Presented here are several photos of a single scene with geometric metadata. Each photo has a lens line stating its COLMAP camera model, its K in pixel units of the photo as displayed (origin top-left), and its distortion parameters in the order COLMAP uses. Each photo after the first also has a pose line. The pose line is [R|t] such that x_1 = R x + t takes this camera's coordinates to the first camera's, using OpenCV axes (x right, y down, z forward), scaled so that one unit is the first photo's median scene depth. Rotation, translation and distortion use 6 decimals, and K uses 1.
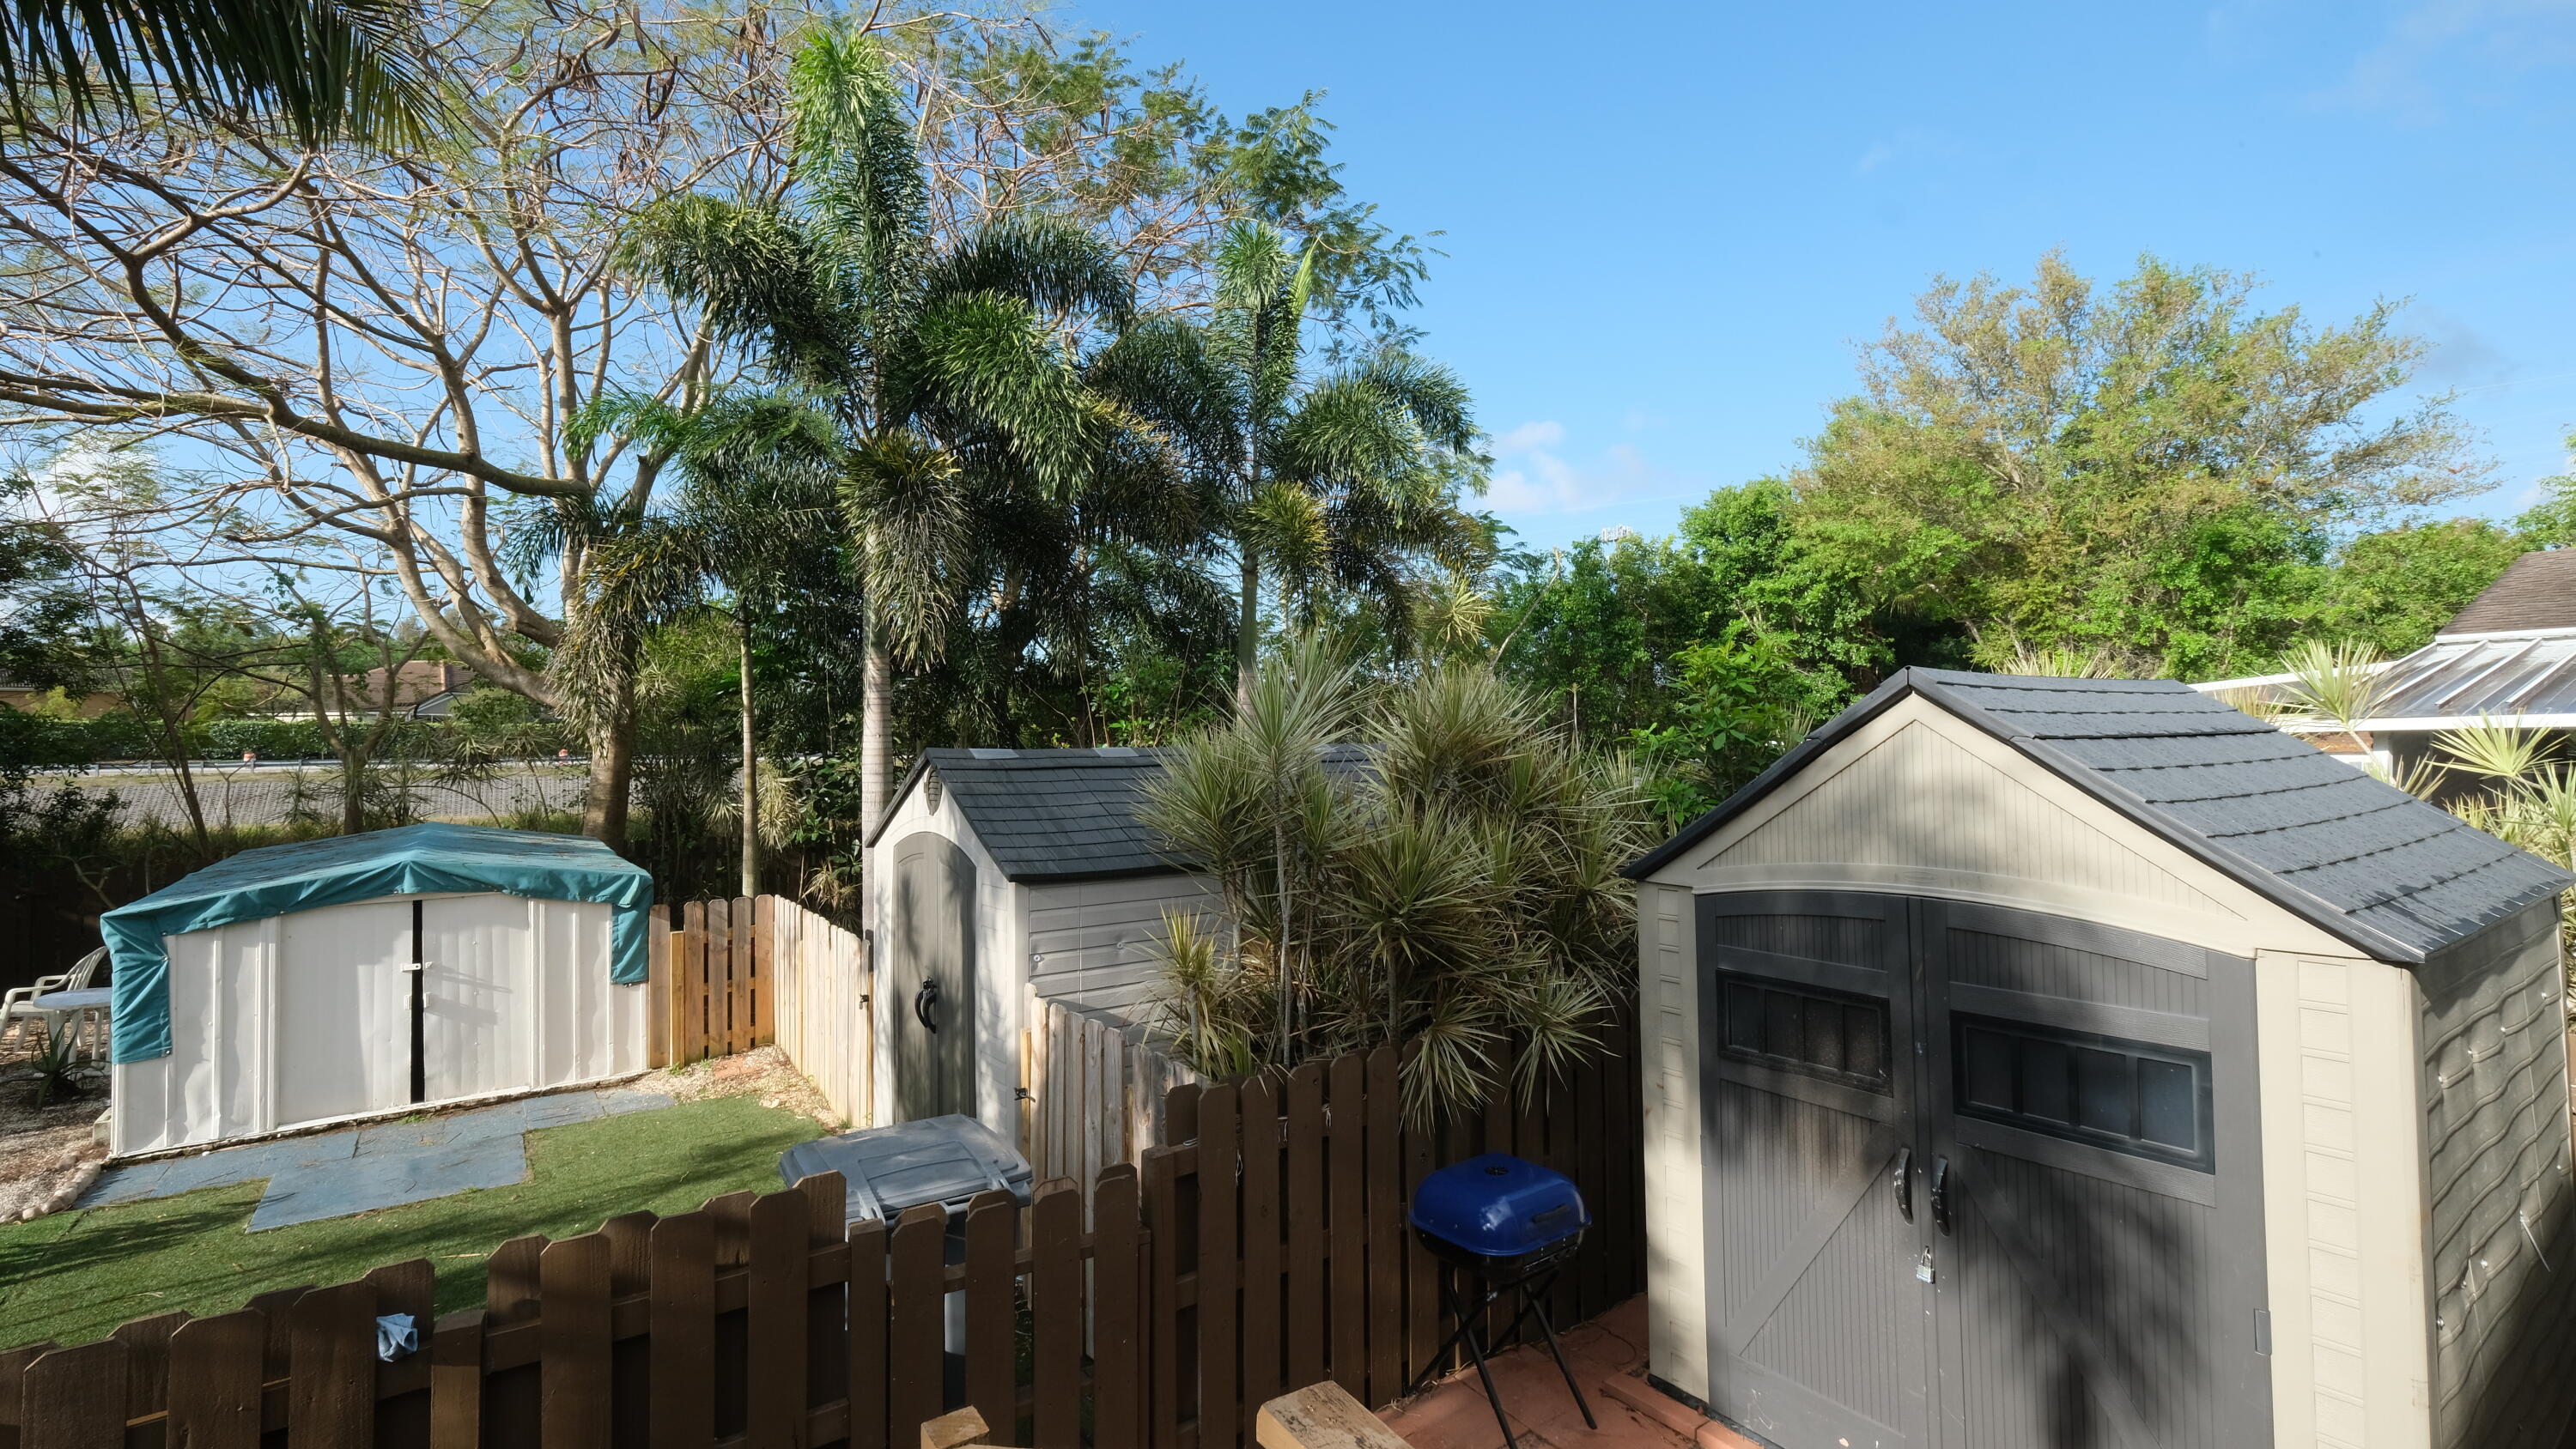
lens RADIAL K [[1129.5, 0, 1295.9], [0, 1129.5, 715.0], [0, 0, 1]] dist [0.000233, -0.001406]
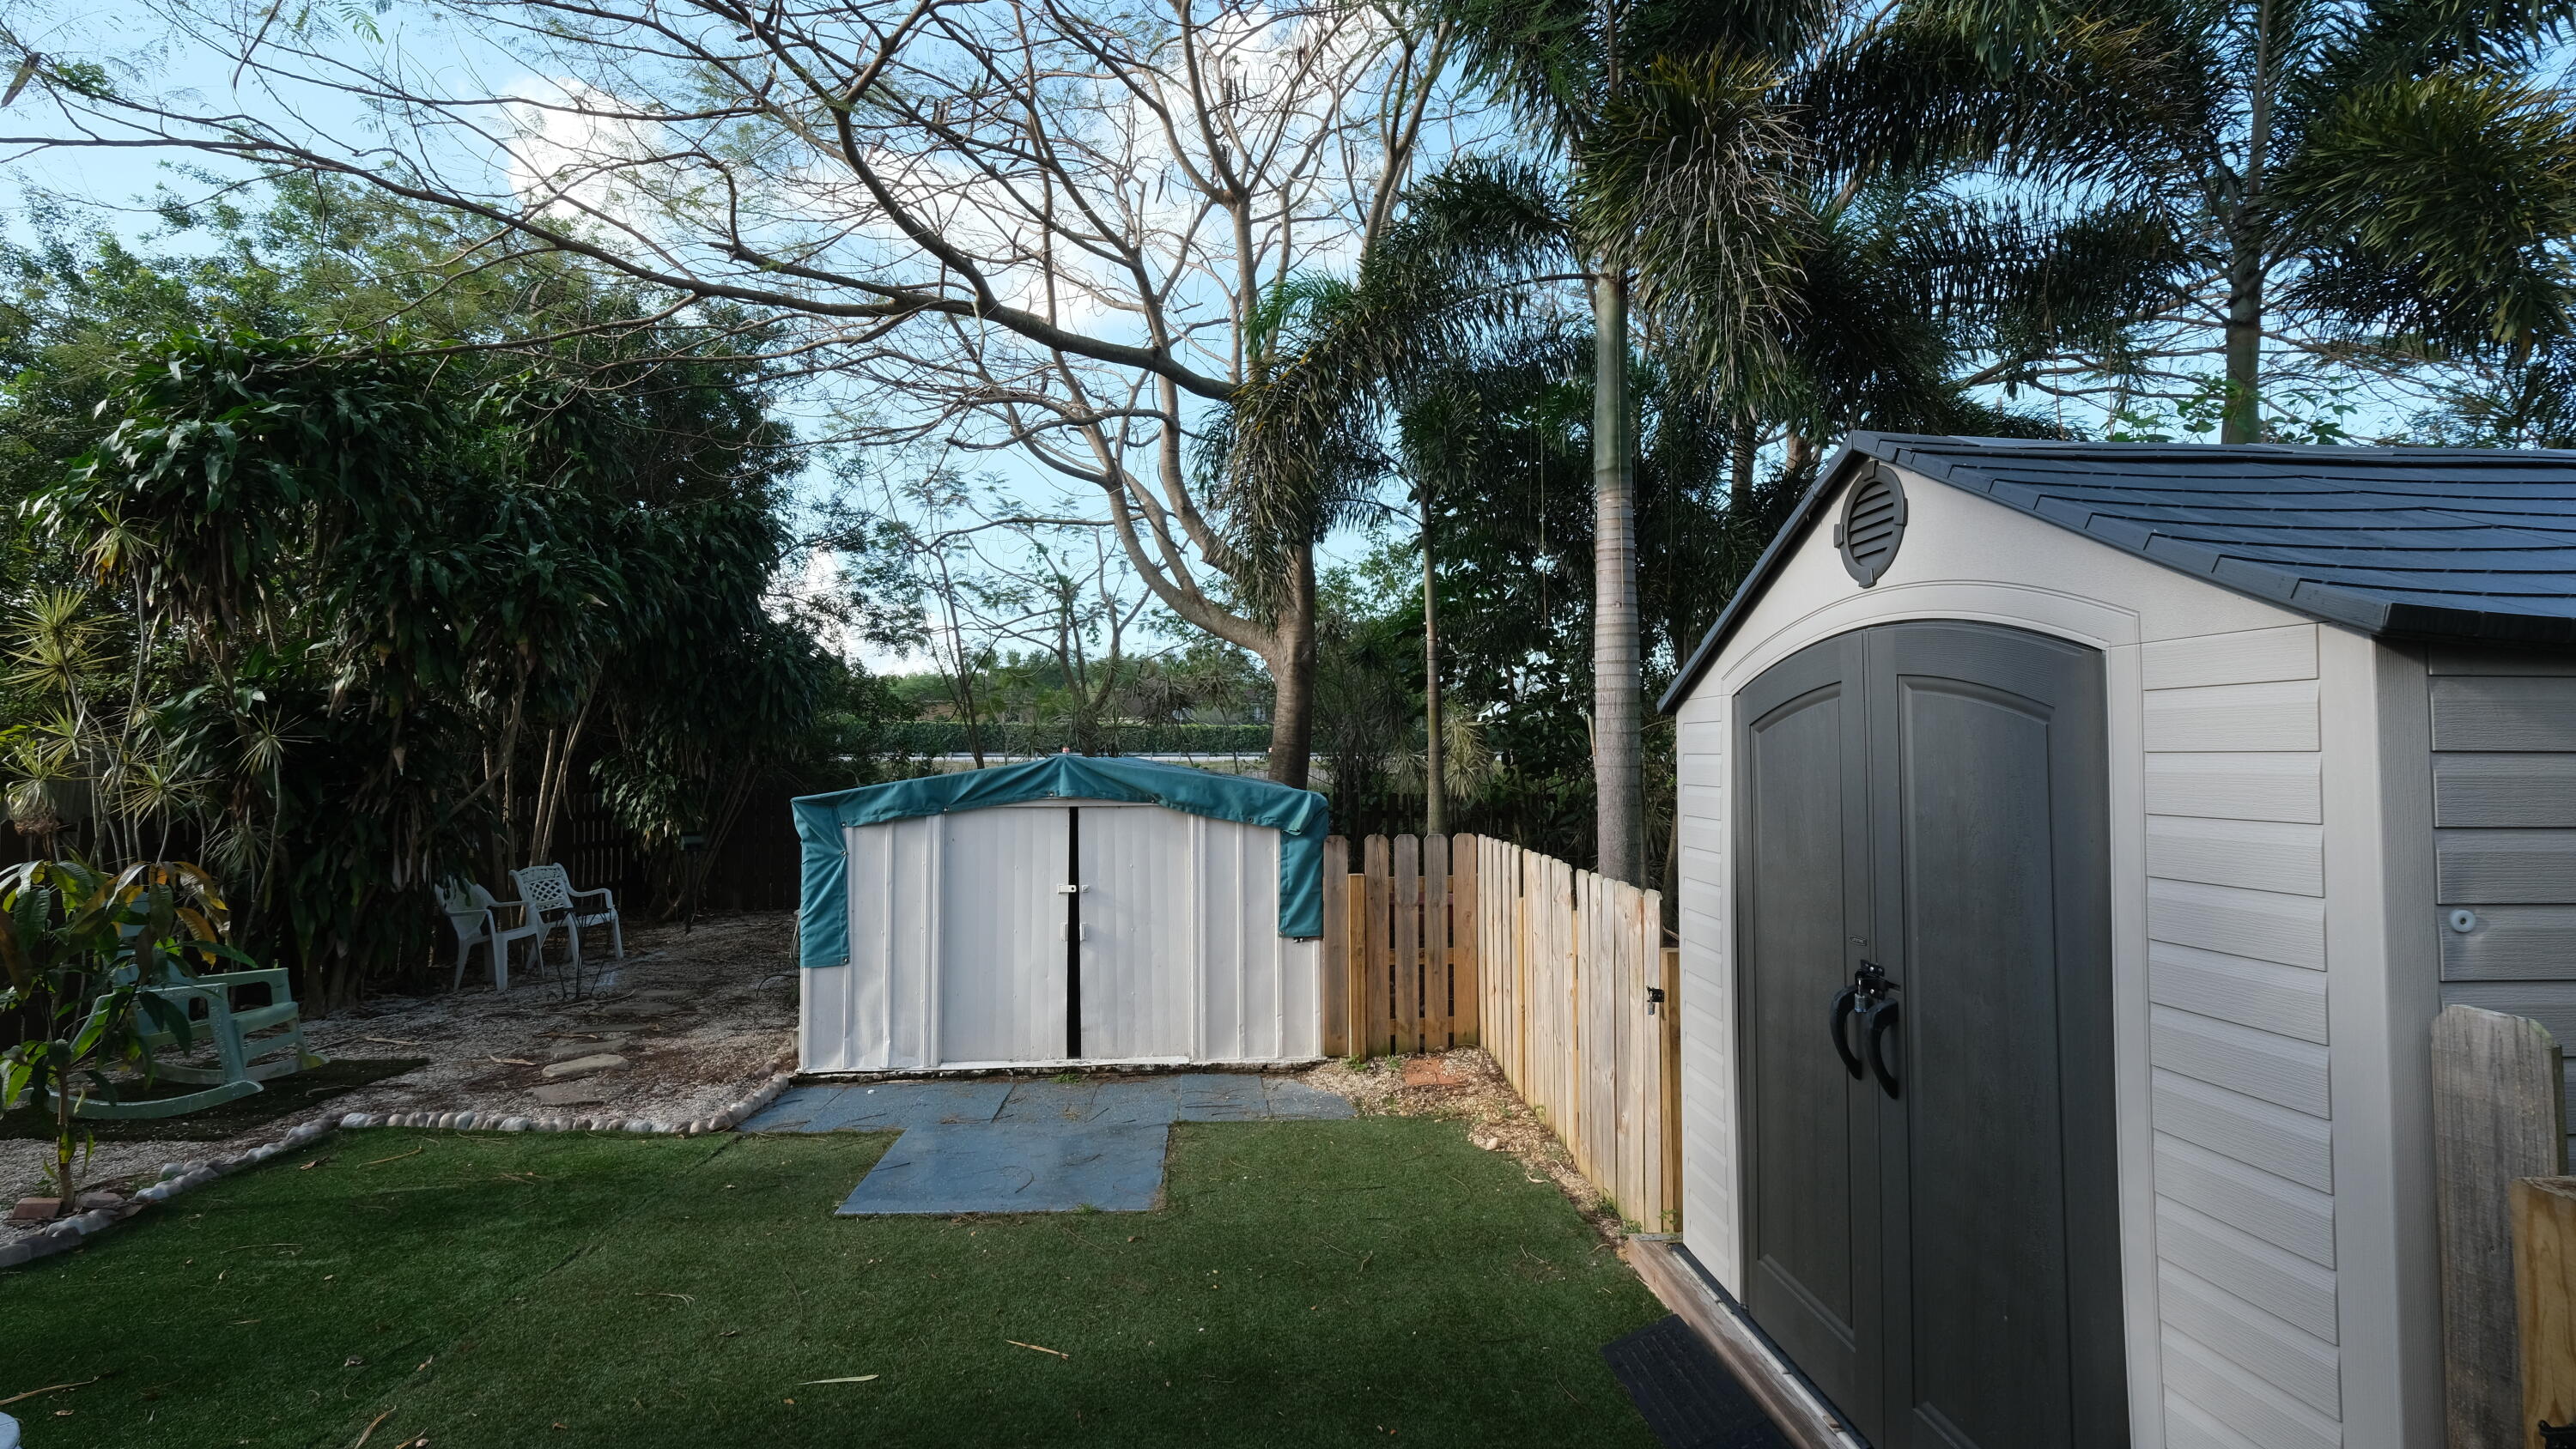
lens RADIAL K [[1129.5, 0, 1282.5], [0, 1129.5, 720.9], [0, 0, 1]] dist [0.000233, -0.001406]
pose [[0.842005, -0.009306, -0.539389, -0.207510], [0.006306, 0.999953, -0.007407, 0.105406], [0.539433, 0.002836, 0.842024, 0.385405]]
